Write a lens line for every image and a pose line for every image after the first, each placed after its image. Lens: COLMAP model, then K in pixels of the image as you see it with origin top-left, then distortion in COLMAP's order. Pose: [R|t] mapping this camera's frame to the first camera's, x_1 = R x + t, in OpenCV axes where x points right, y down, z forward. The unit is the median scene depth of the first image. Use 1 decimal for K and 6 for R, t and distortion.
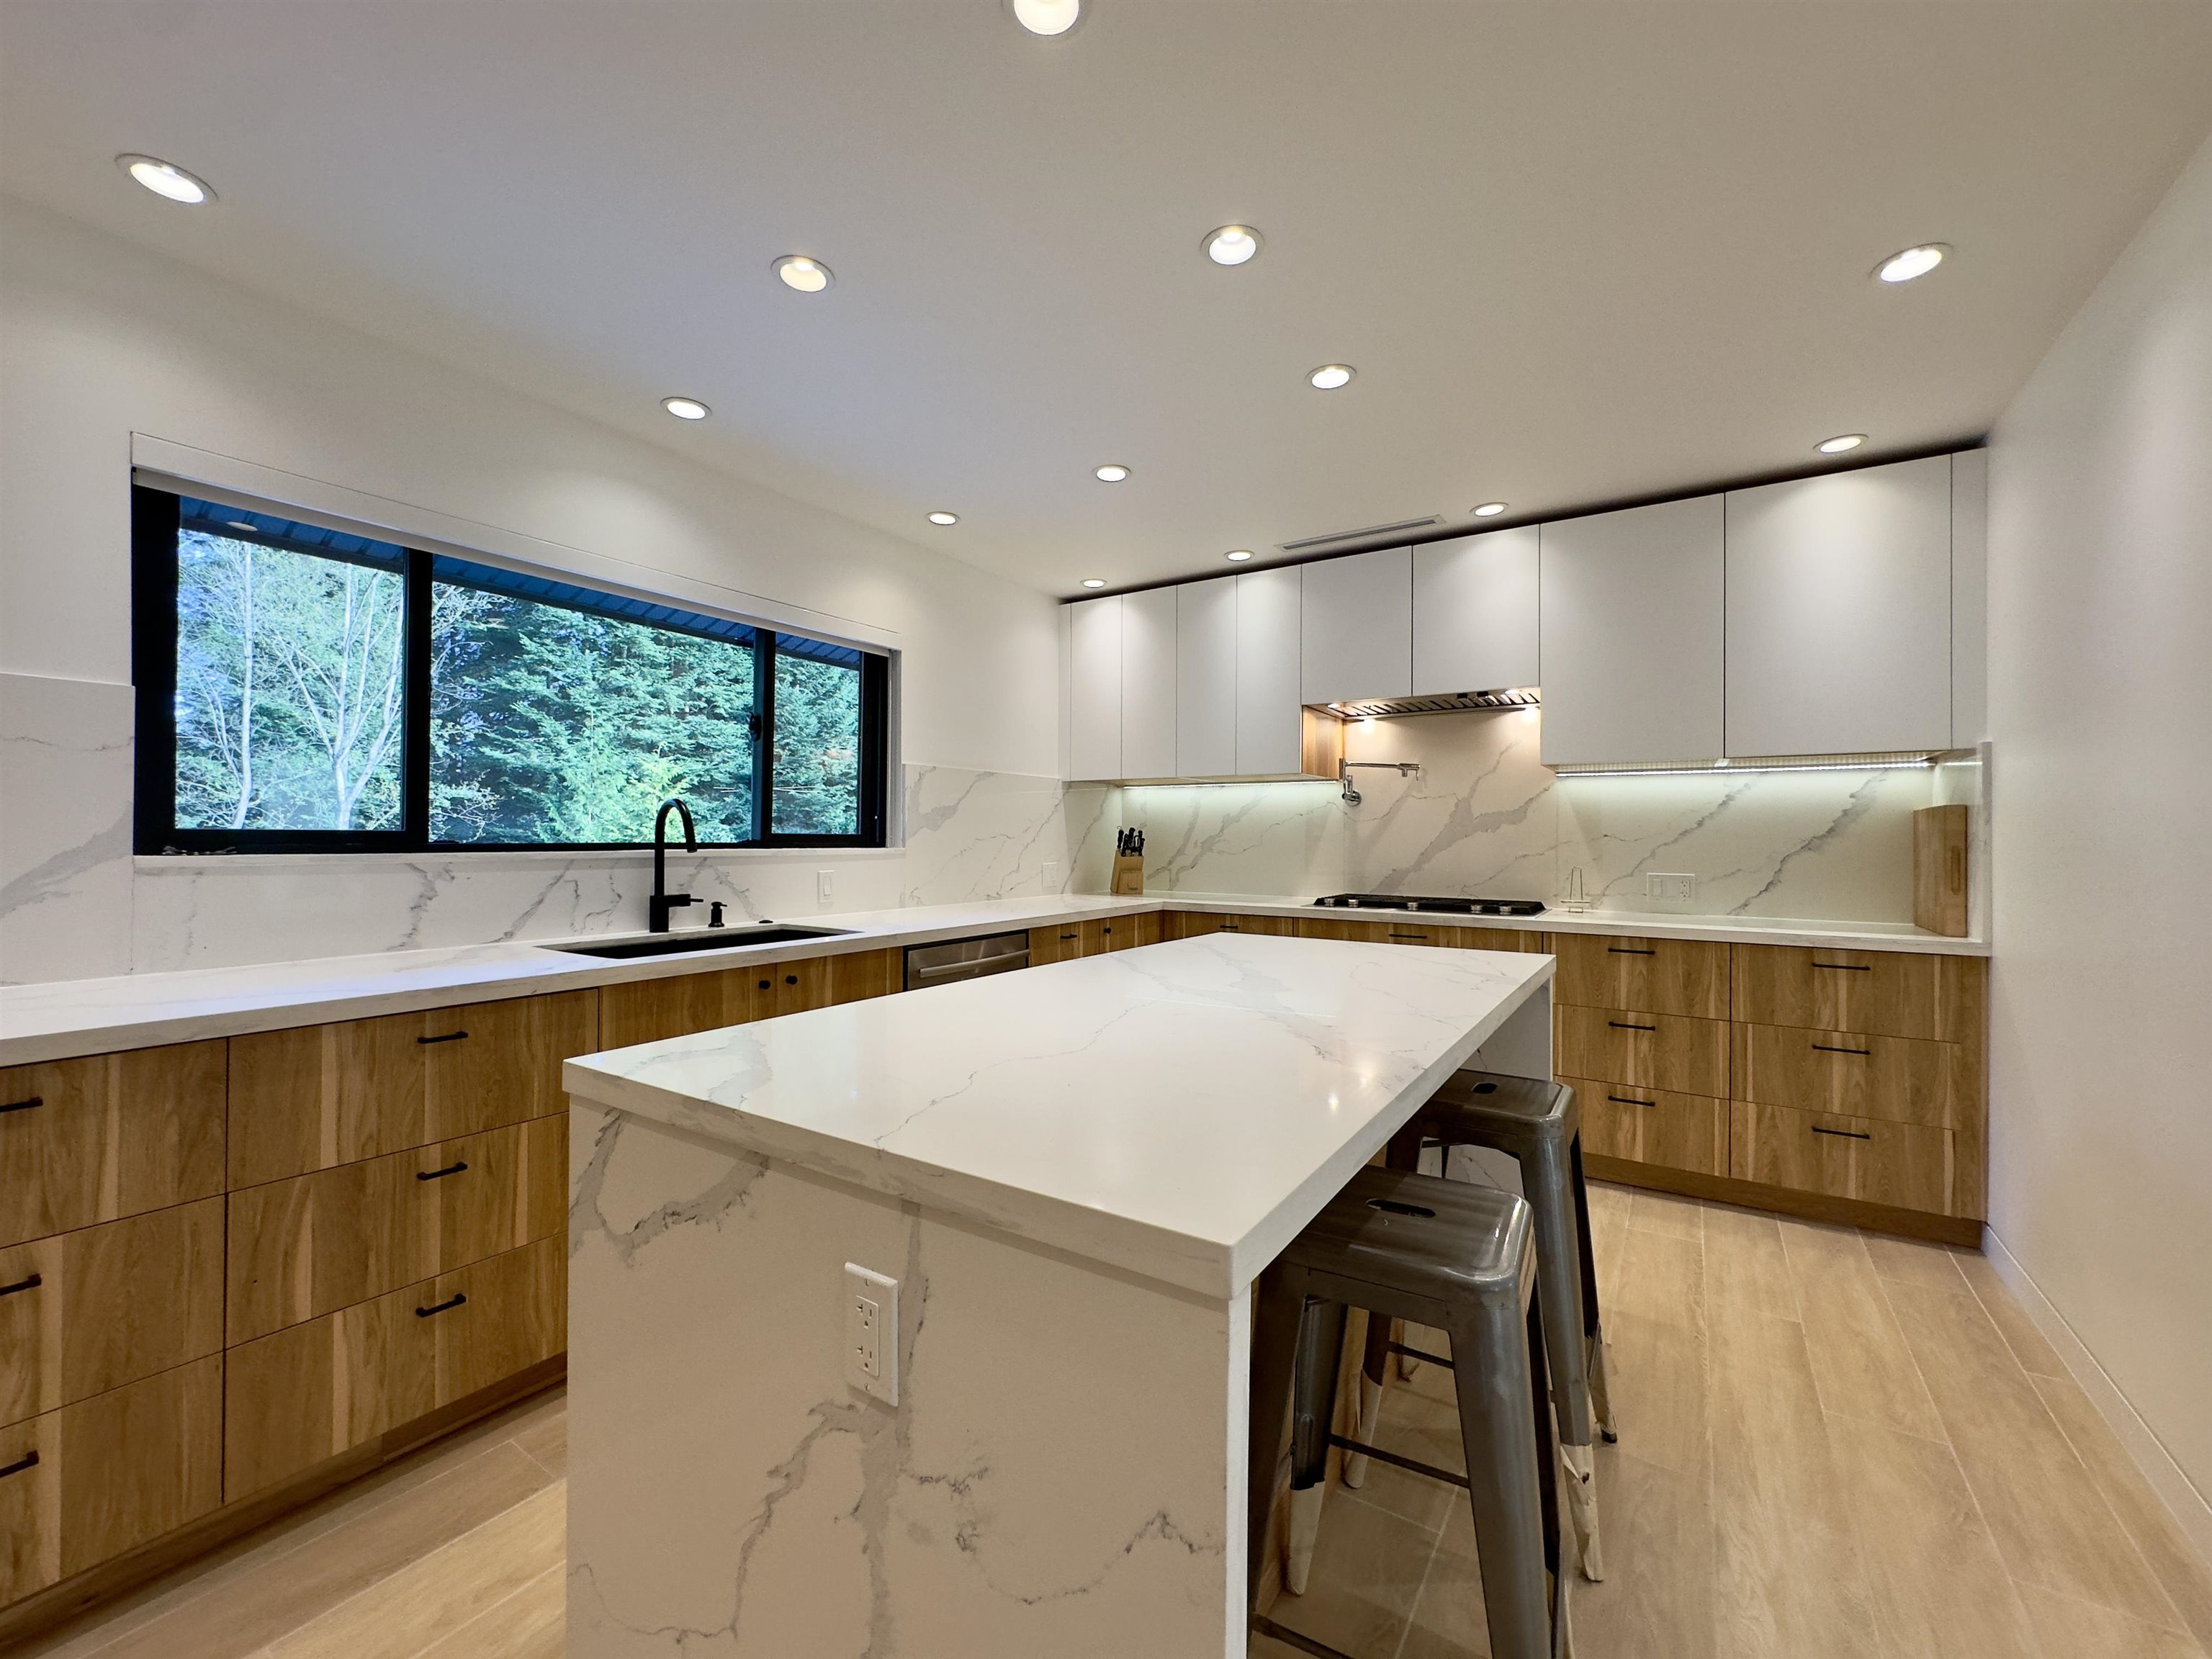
lens RADIAL K [[877.5, 0, 1106.0], [0, 877.5, 829.5], [0, 0, 1]] dist [-0.005726, -0.000033]
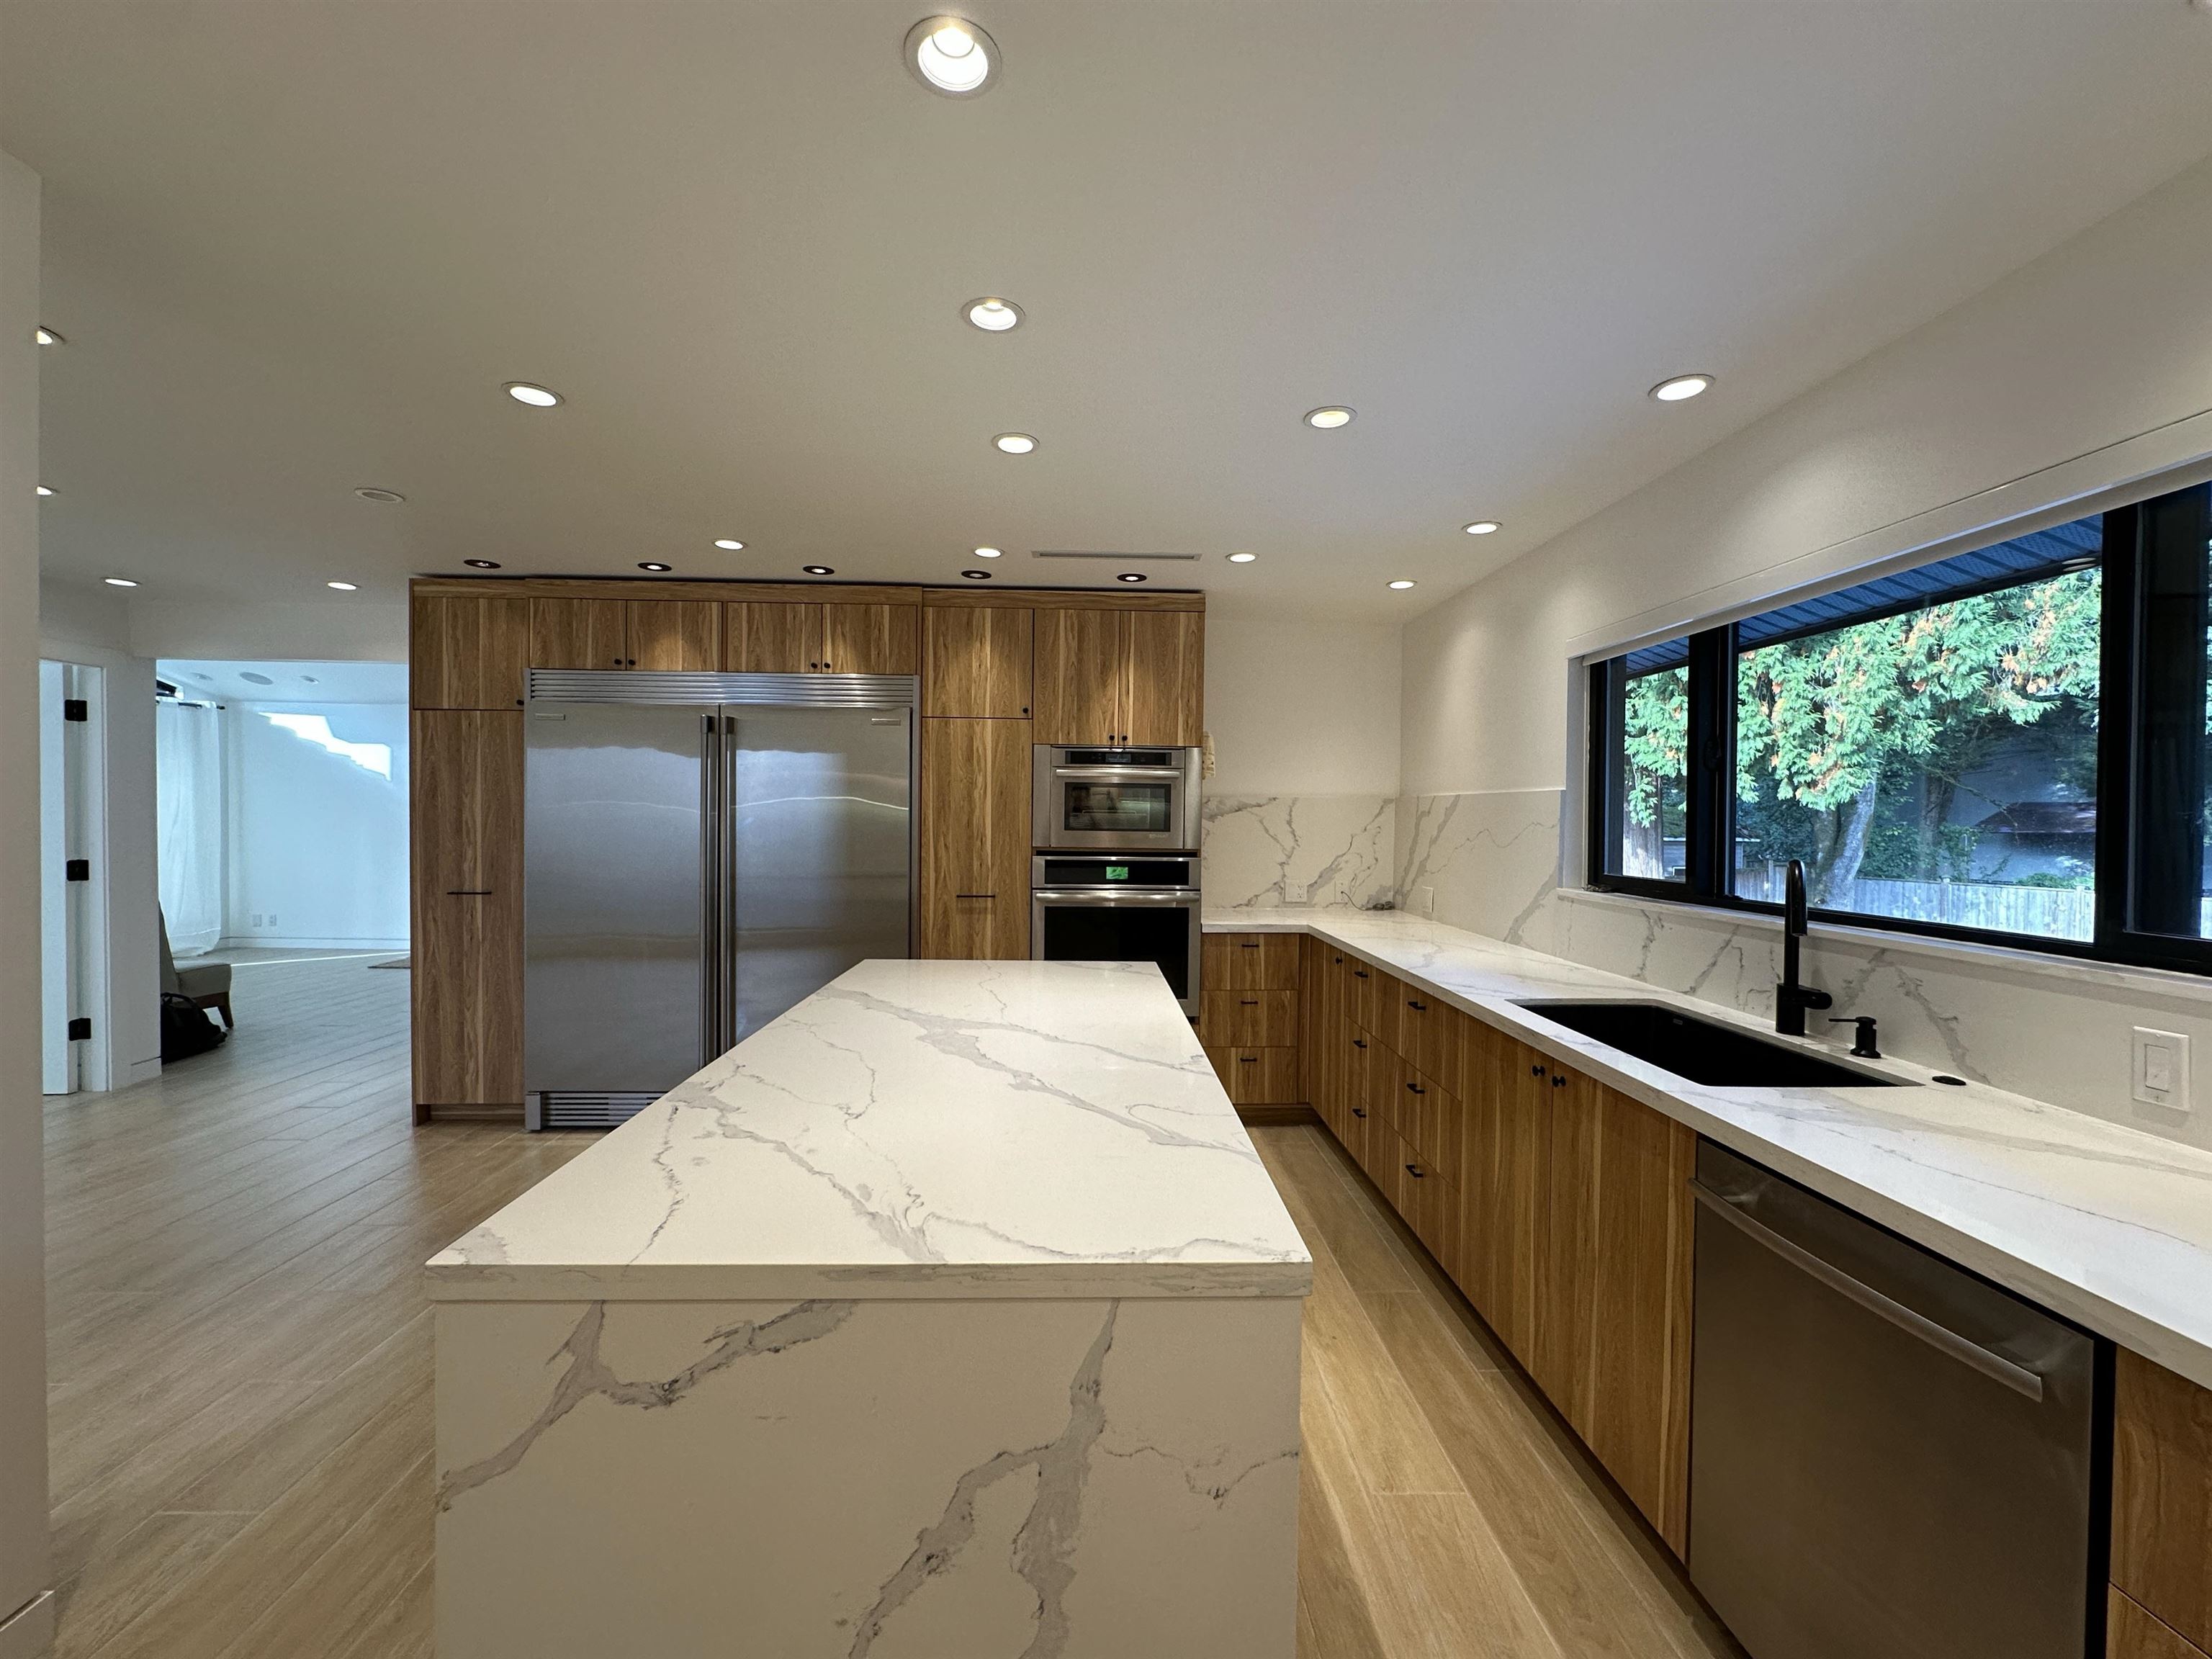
lens RADIAL K [[877.5, 0, 1106.0], [0, 877.5, 829.5], [0, 0, 1]] dist [-0.005726, -0.000033]
pose [[-0.819233, -0.006061, -0.573429, 0.426028], [-0.009583, 0.999949, 0.003123, -0.058391], [0.573381, 0.008054, -0.819250, 1.361466]]
